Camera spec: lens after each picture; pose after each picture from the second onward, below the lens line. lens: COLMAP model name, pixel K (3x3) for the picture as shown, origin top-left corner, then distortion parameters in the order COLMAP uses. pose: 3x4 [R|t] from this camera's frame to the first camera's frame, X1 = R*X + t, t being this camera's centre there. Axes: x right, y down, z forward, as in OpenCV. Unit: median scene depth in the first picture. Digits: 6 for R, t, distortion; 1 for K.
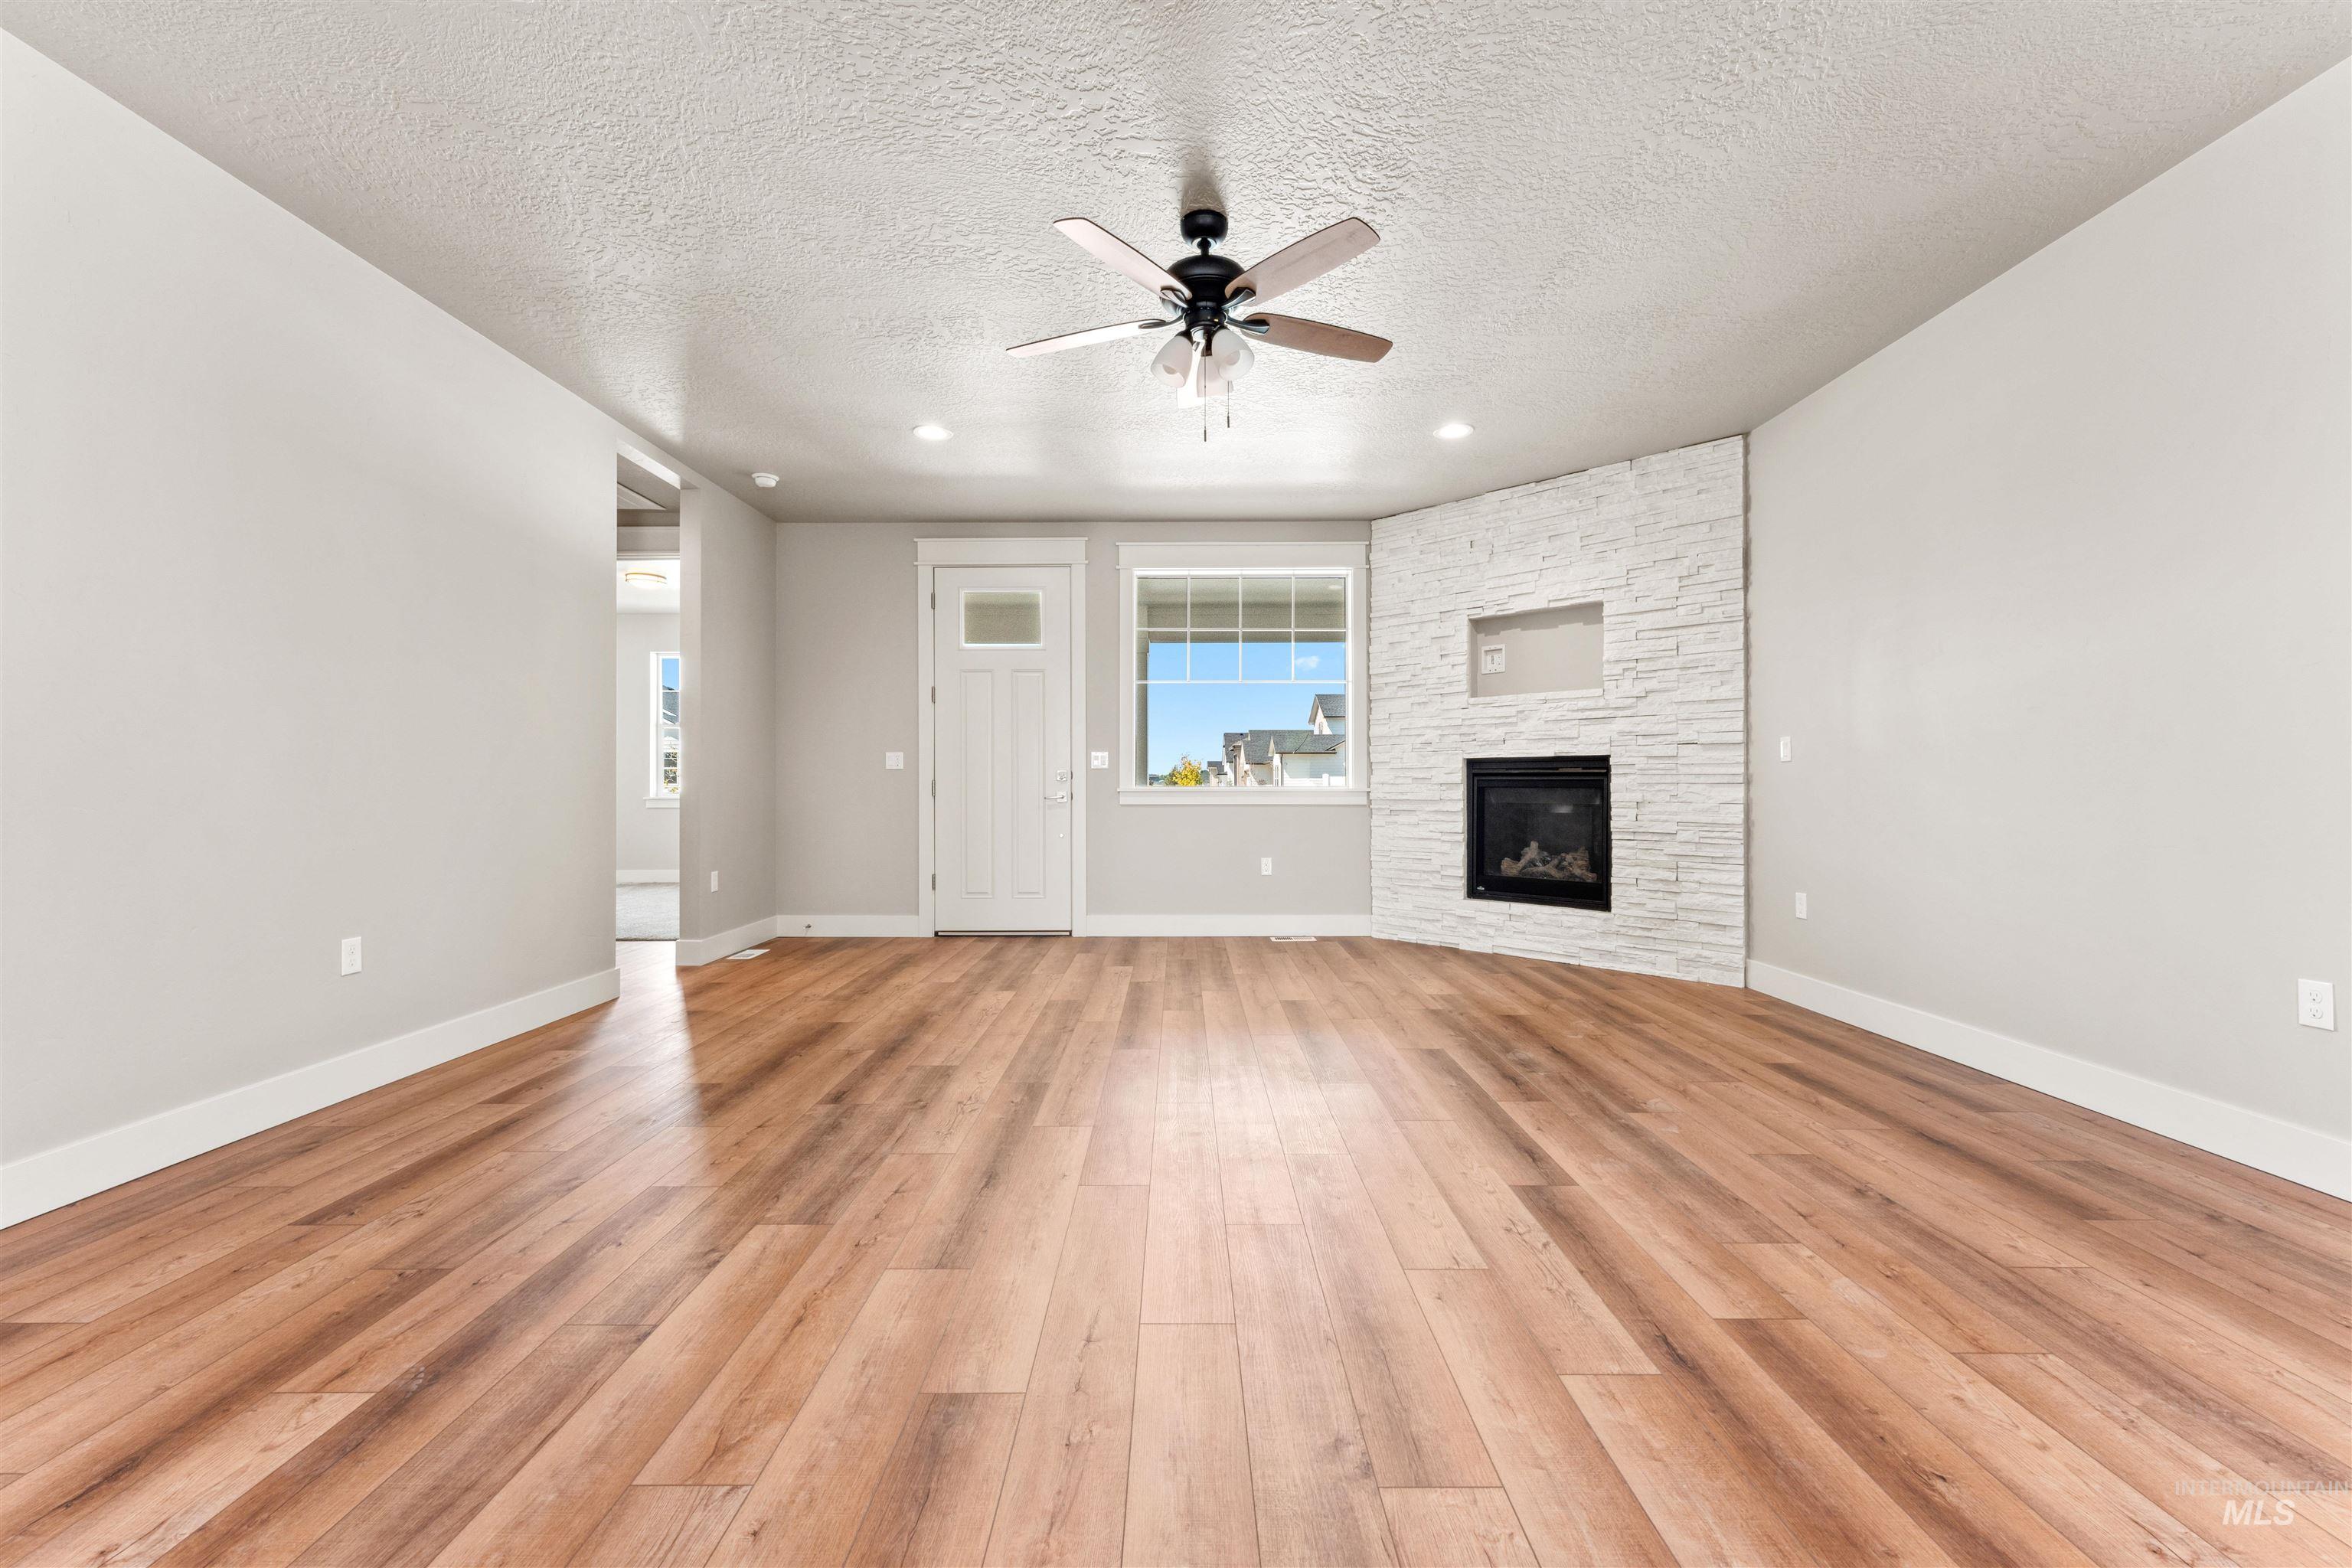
lens RADIAL K [[949.8, 0, 1176.0], [0, 949.8, 784.0], [0, 0, 1]] dist [0.001398, -0.000069]
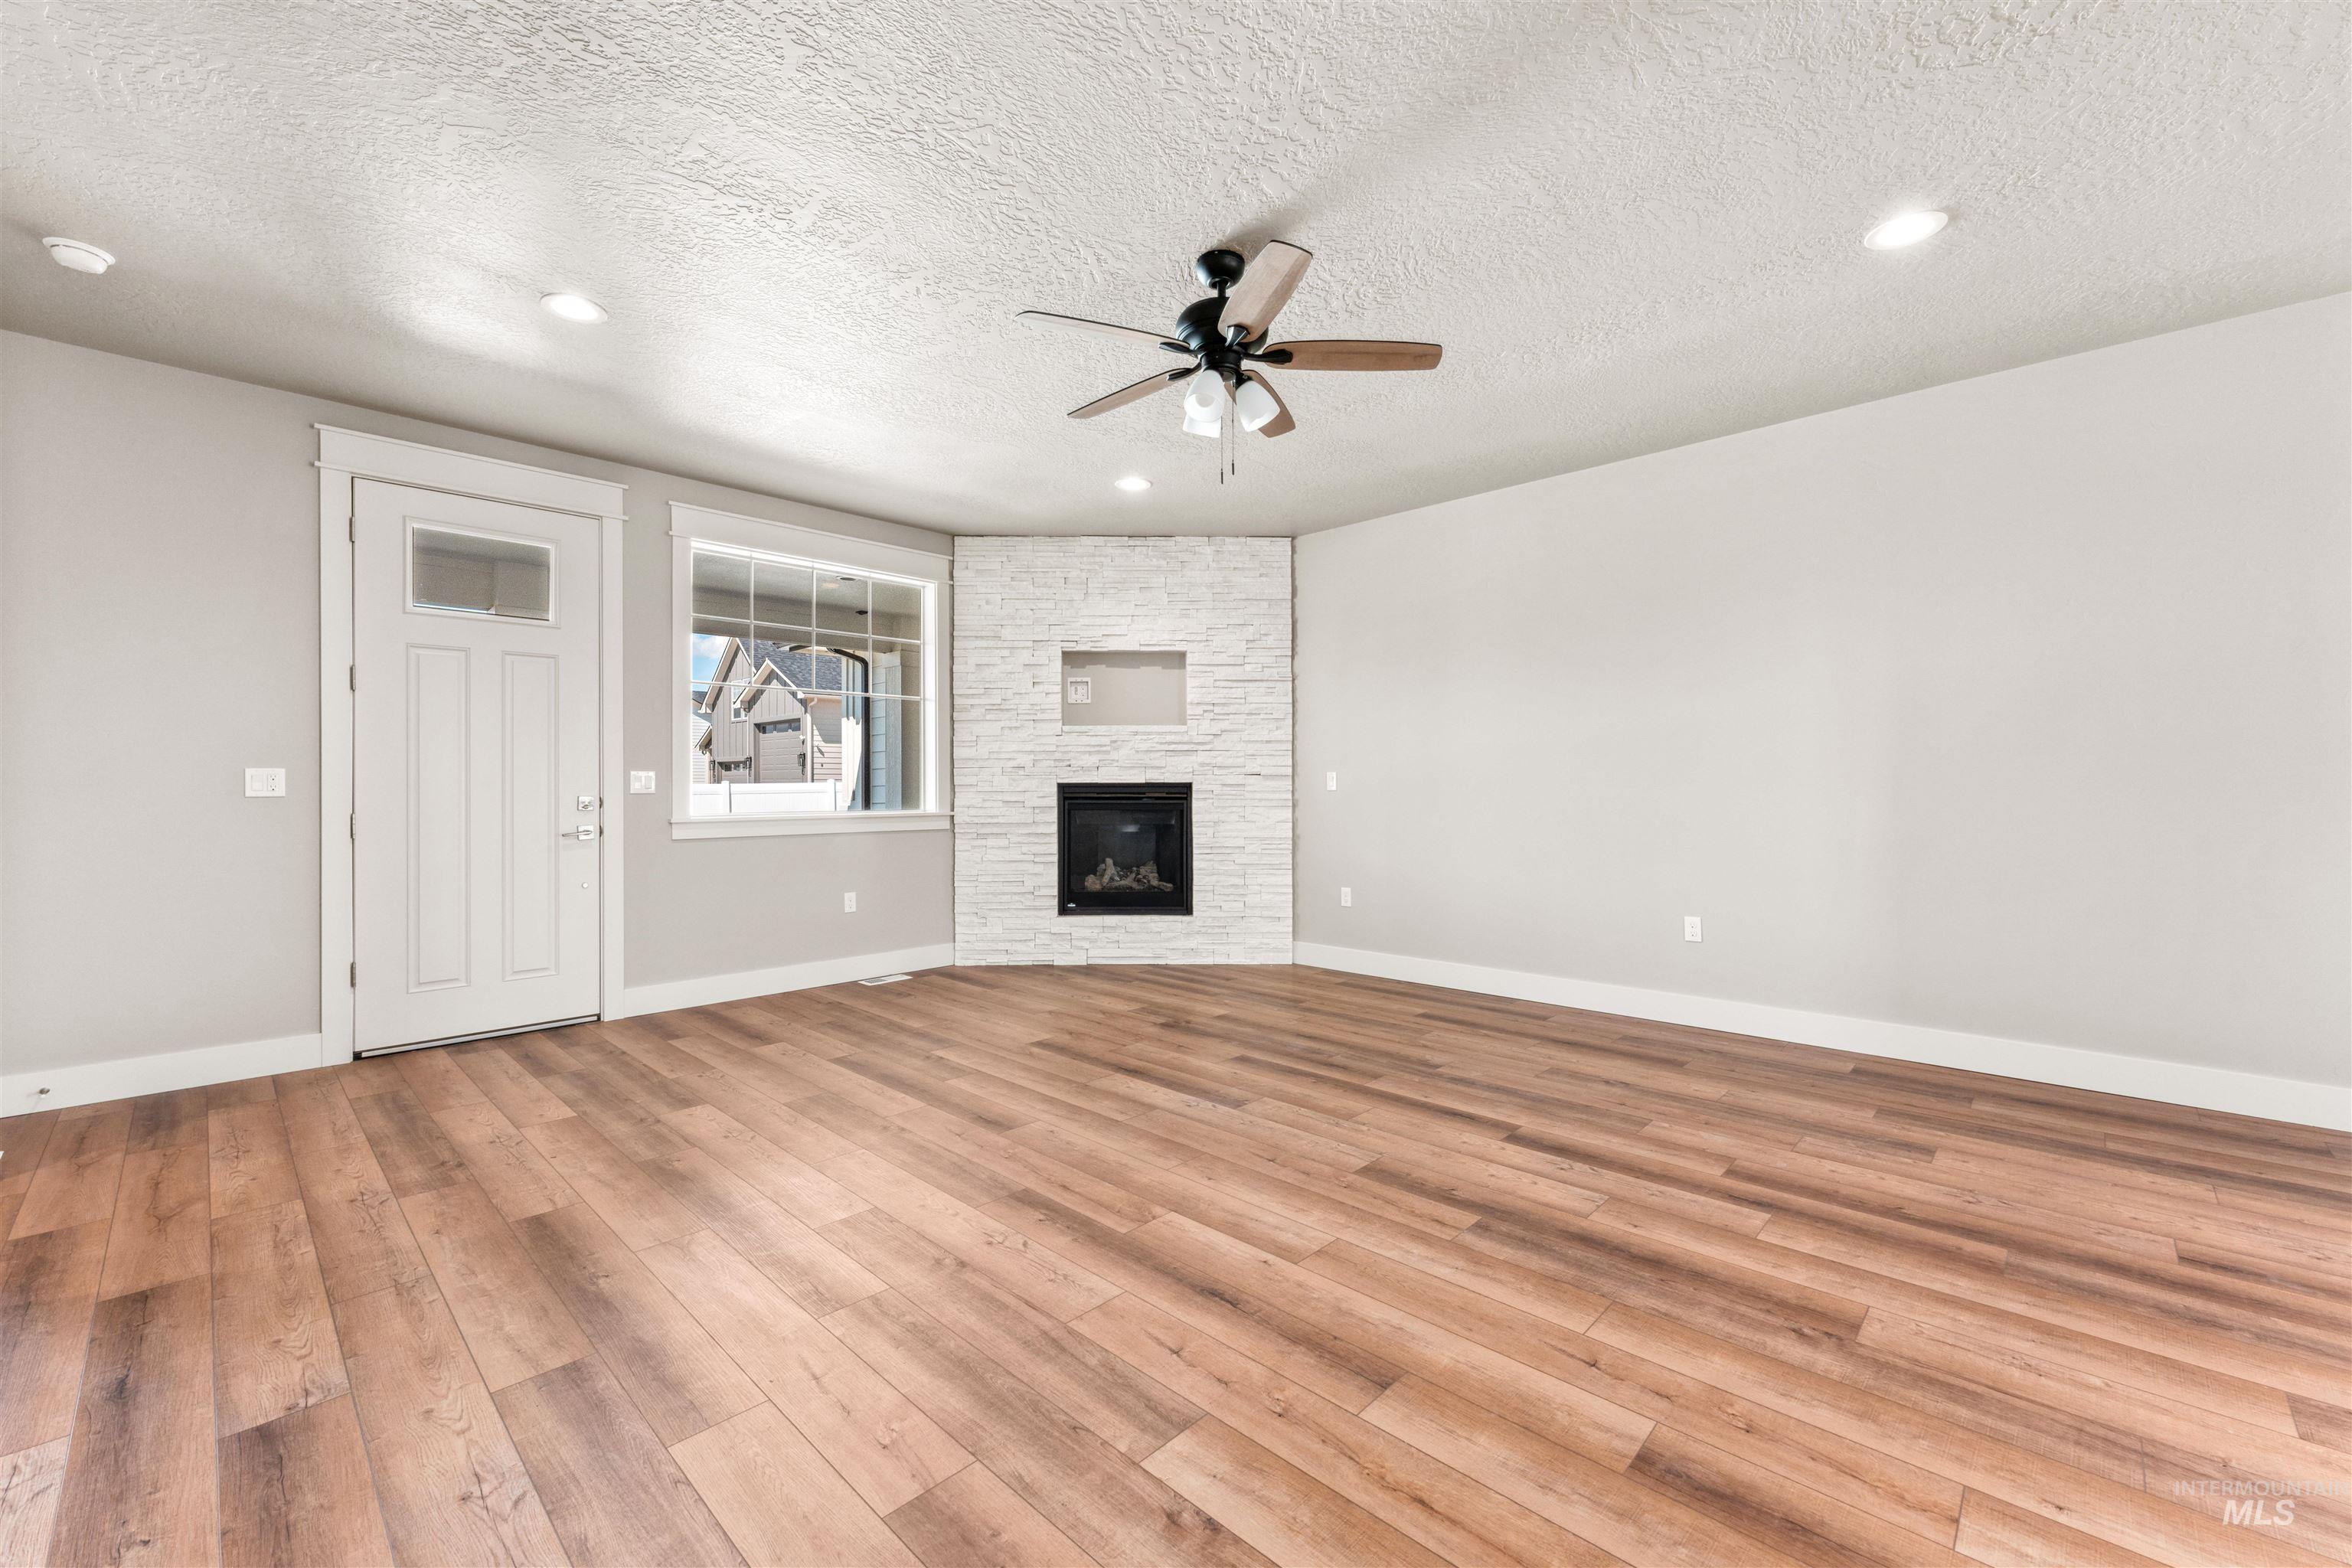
lens RADIAL K [[949.8, 0, 1176.0], [0, 949.8, 784.0], [0, 0, 1]] dist [0.001398, -0.000069]
pose [[0.685953, 0.000427, 0.727646, -0.408560], [0.000619, 0.999999, -0.001171, -0.026889], [-0.727646, 0.001254, 0.685952, 0.201819]]
